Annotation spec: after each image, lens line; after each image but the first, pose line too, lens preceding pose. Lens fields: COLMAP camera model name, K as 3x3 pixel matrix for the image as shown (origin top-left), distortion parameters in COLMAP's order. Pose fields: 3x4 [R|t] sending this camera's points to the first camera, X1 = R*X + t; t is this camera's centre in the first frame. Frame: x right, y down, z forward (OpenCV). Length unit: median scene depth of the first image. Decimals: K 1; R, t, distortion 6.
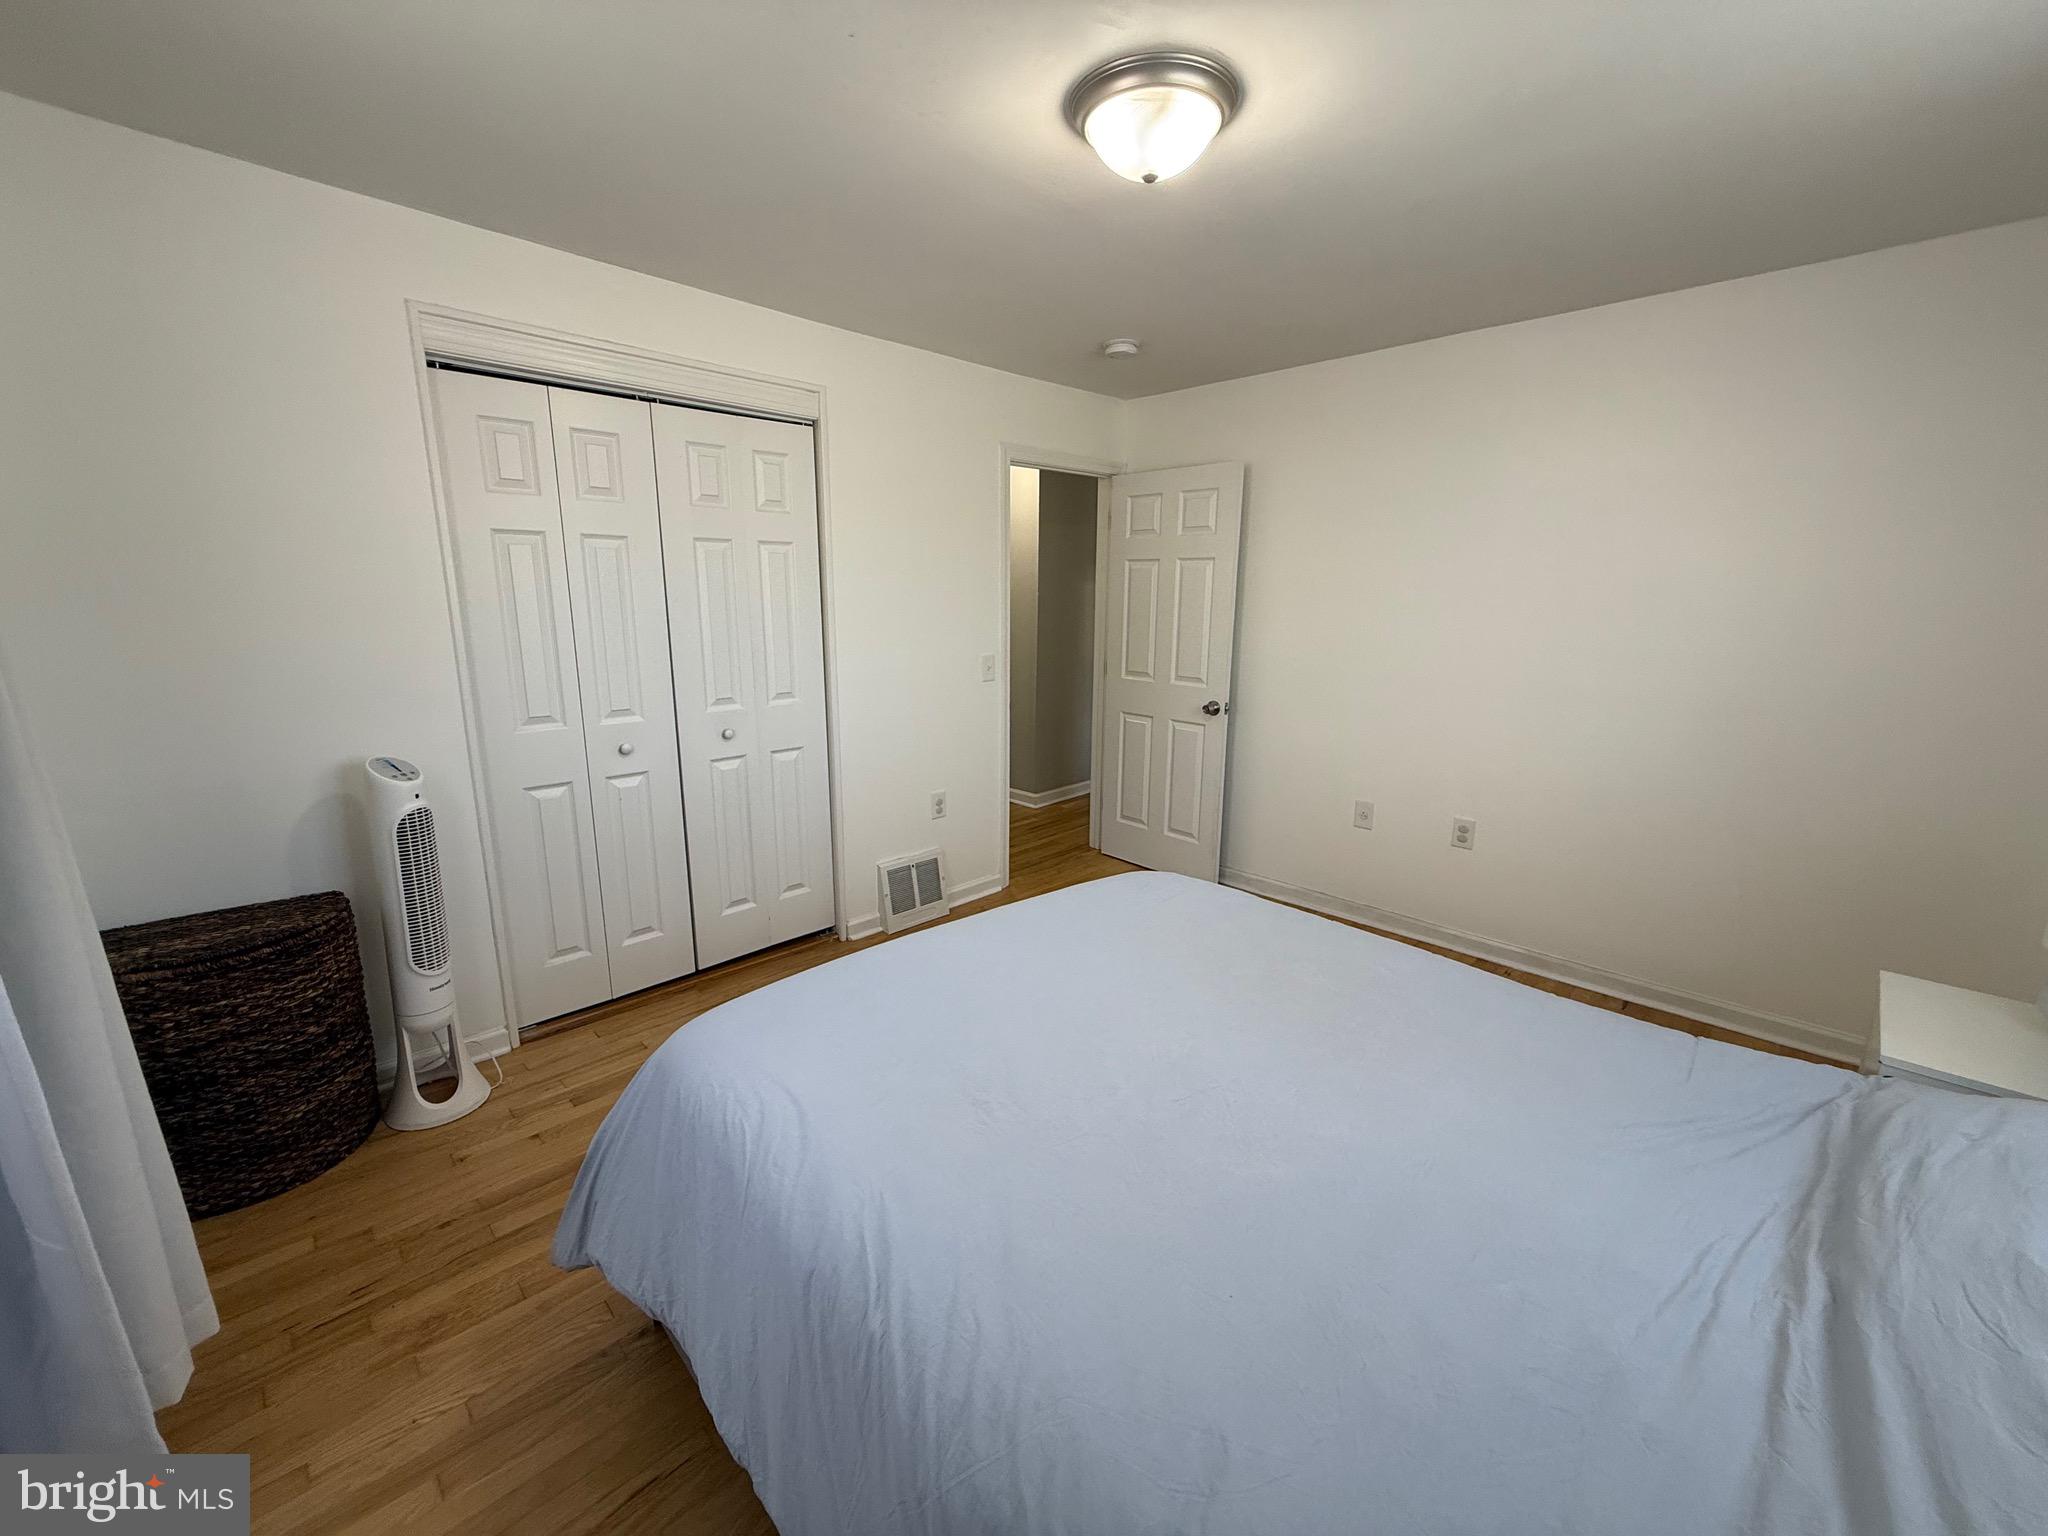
lens RADIAL K [[825.5, 0, 1018.2], [0, 825.5, 761.9], [0, 0, 1]] dist [0.002110, 0.000896]
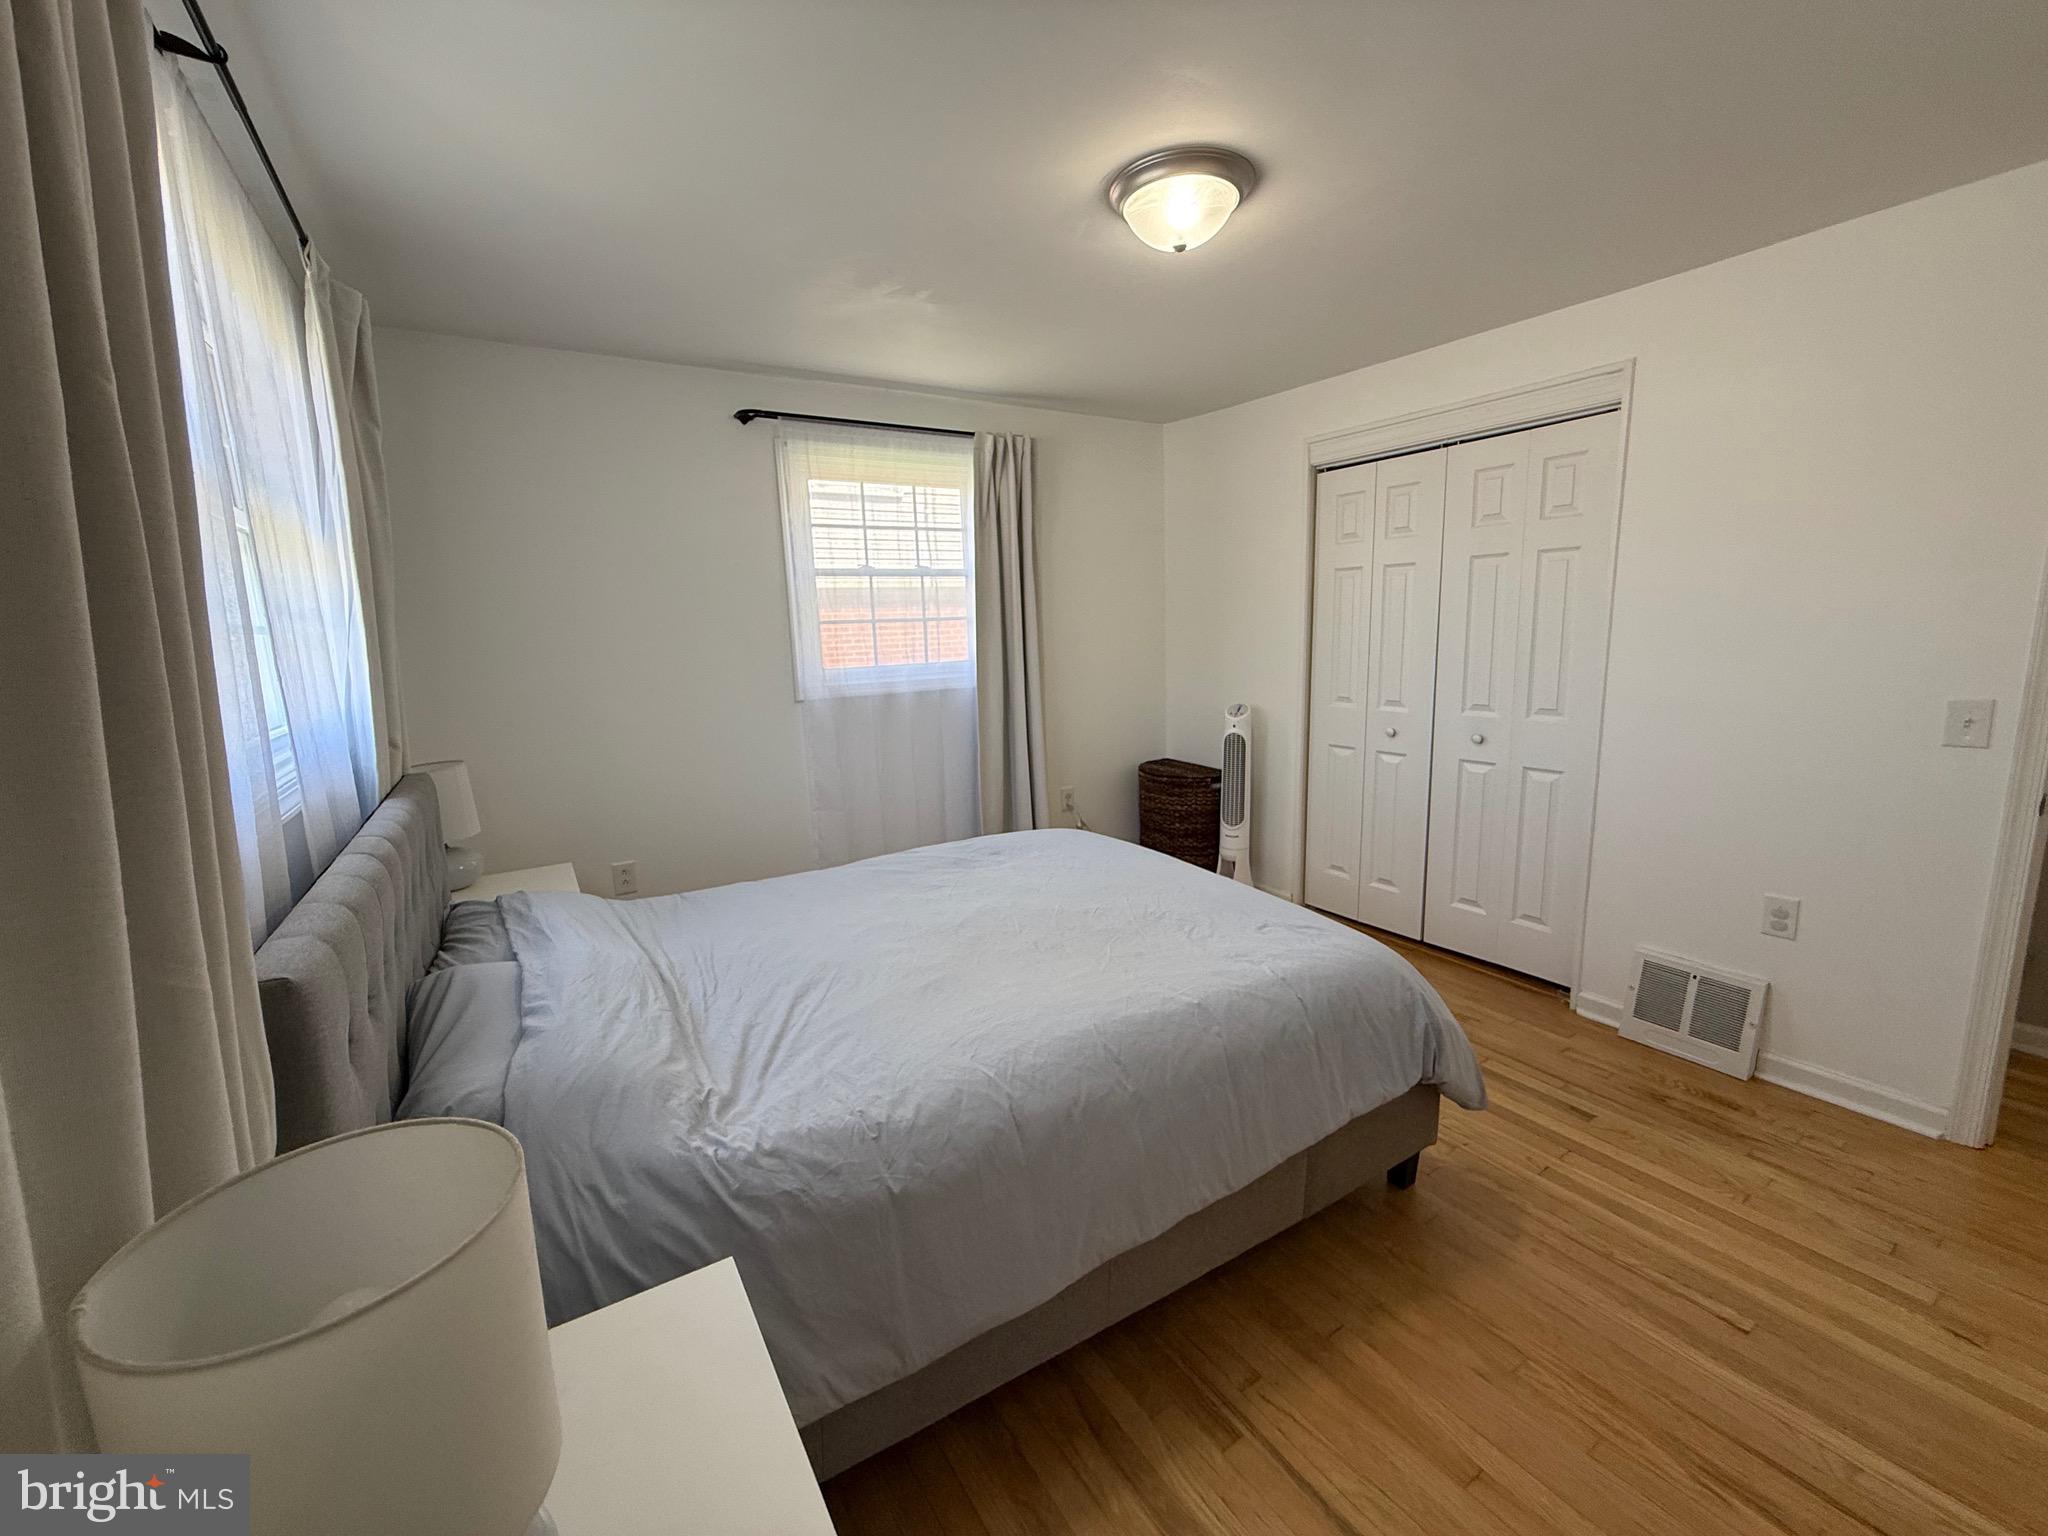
lens RADIAL K [[825.5, 0, 1022.6], [0, 825.5, 756.9], [0, 0, 1]] dist [0.002110, 0.000896]
pose [[-0.211889, 0.151568, -0.965469, 0.809339], [-0.175771, 0.965881, 0.190208, -0.112446], [0.961357, 0.210004, -0.178018, 0.649047]]
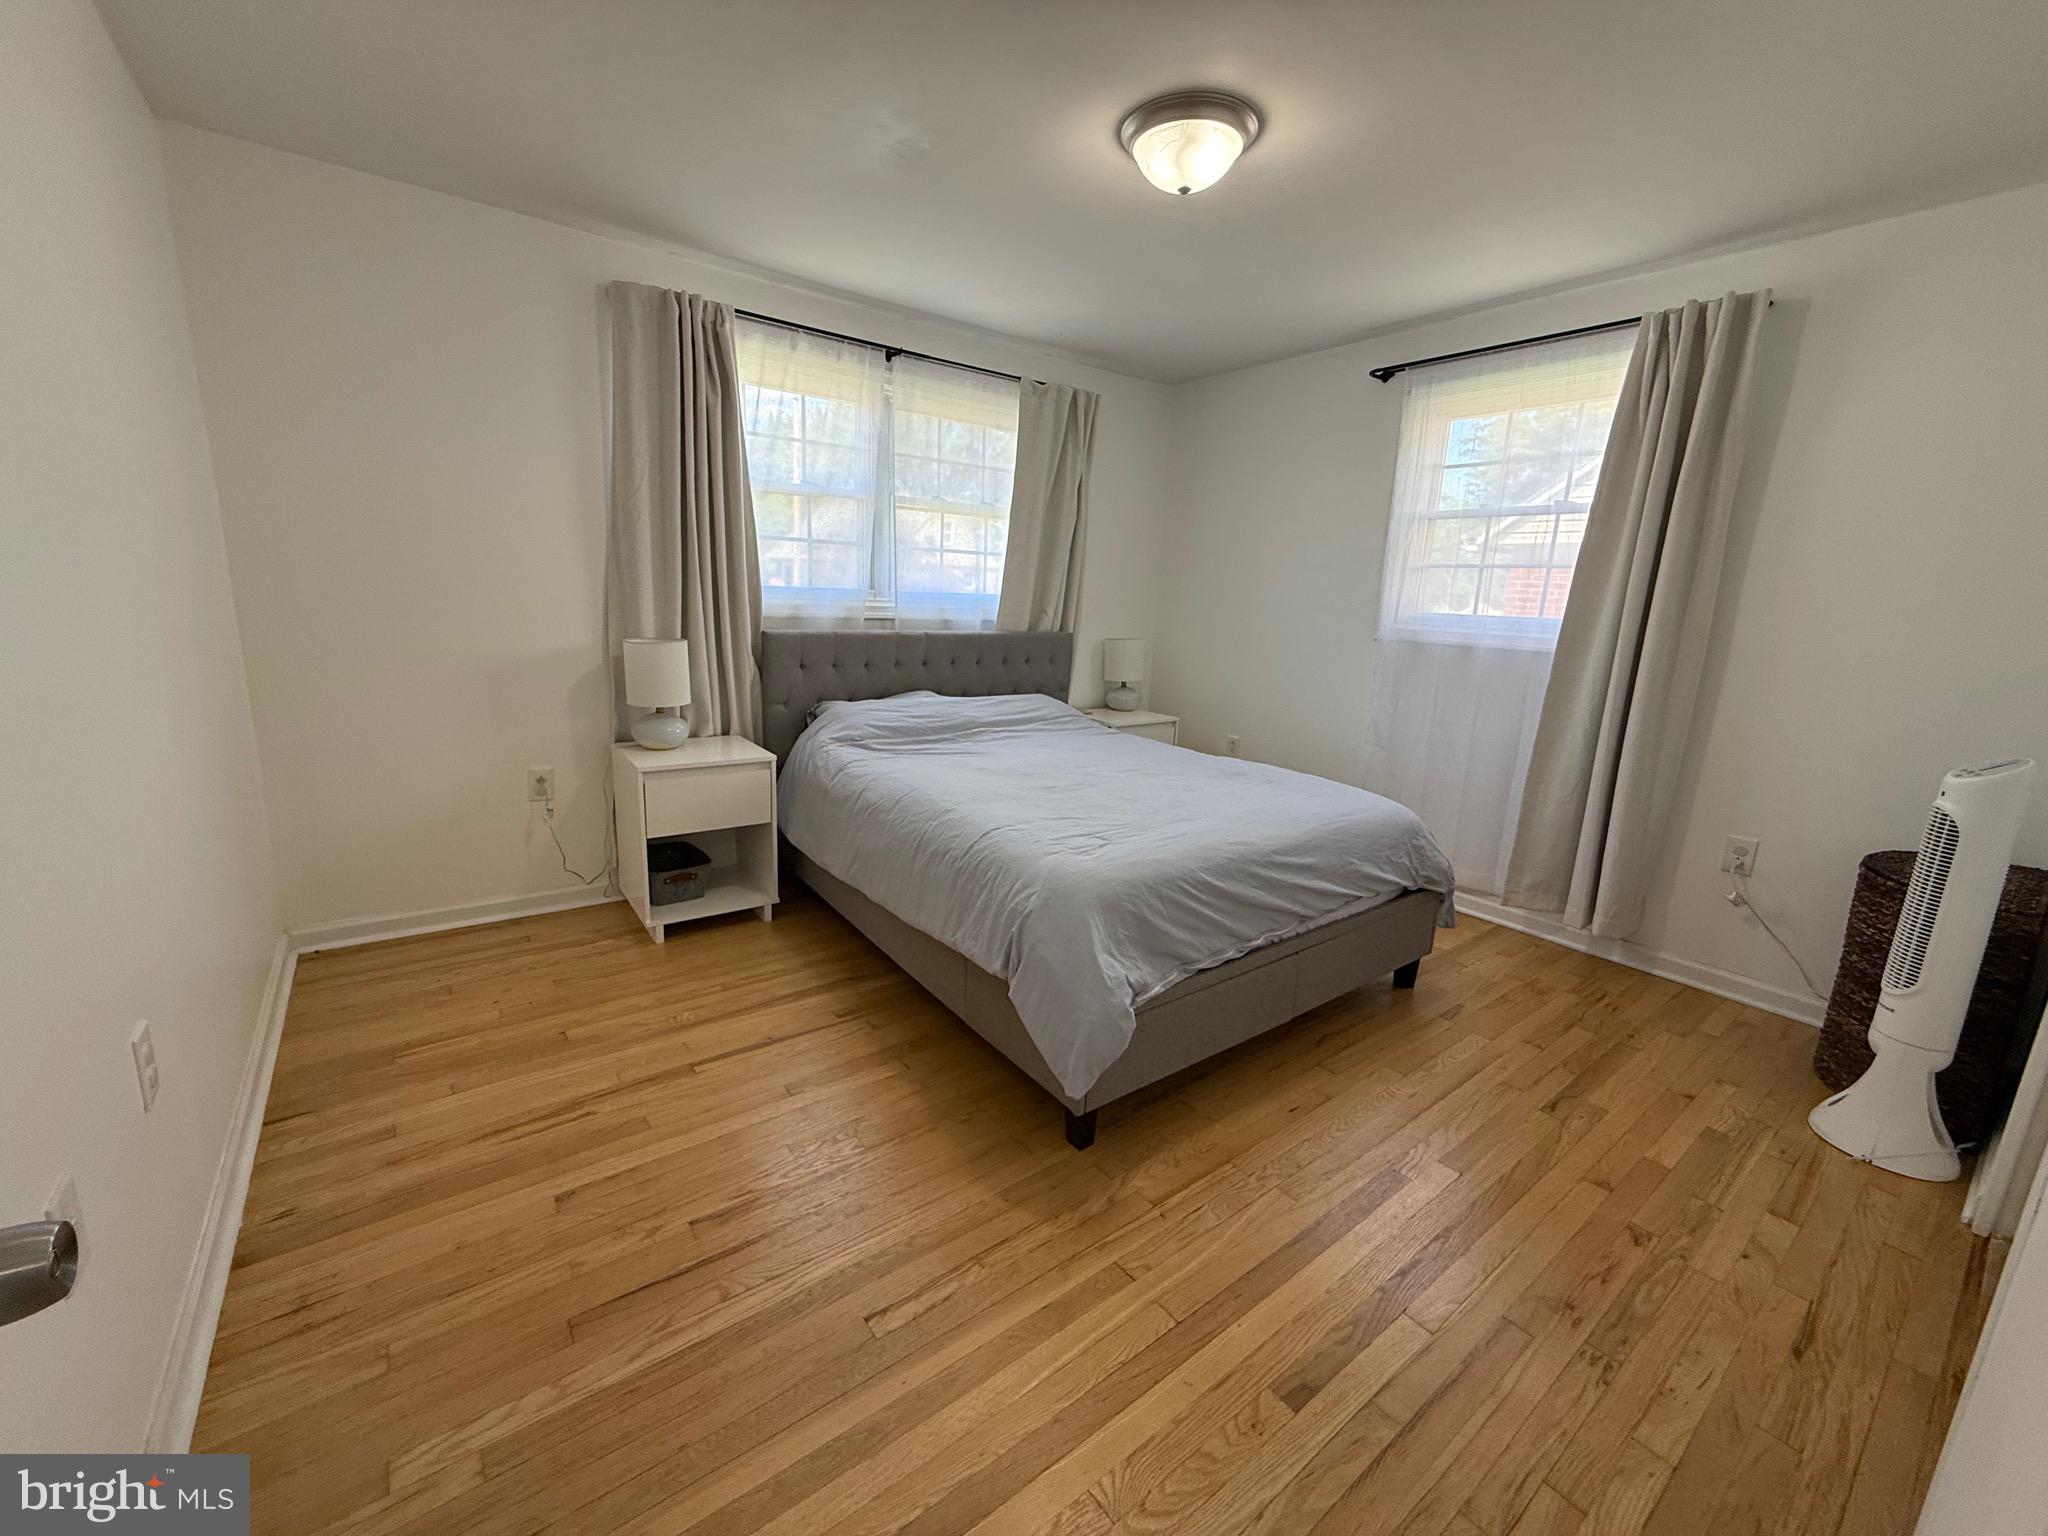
lens RADIAL K [[825.5, 0, 1028.9], [0, 825.5, 754.6], [0, 0, 1]] dist [0.002110, 0.000896]
pose [[-0.990877, -0.076746, 0.110785, 0.102028], [-0.024847, 0.911963, 0.409520, -0.250451], [-0.132461, 0.403031, -0.905550, 1.404155]]
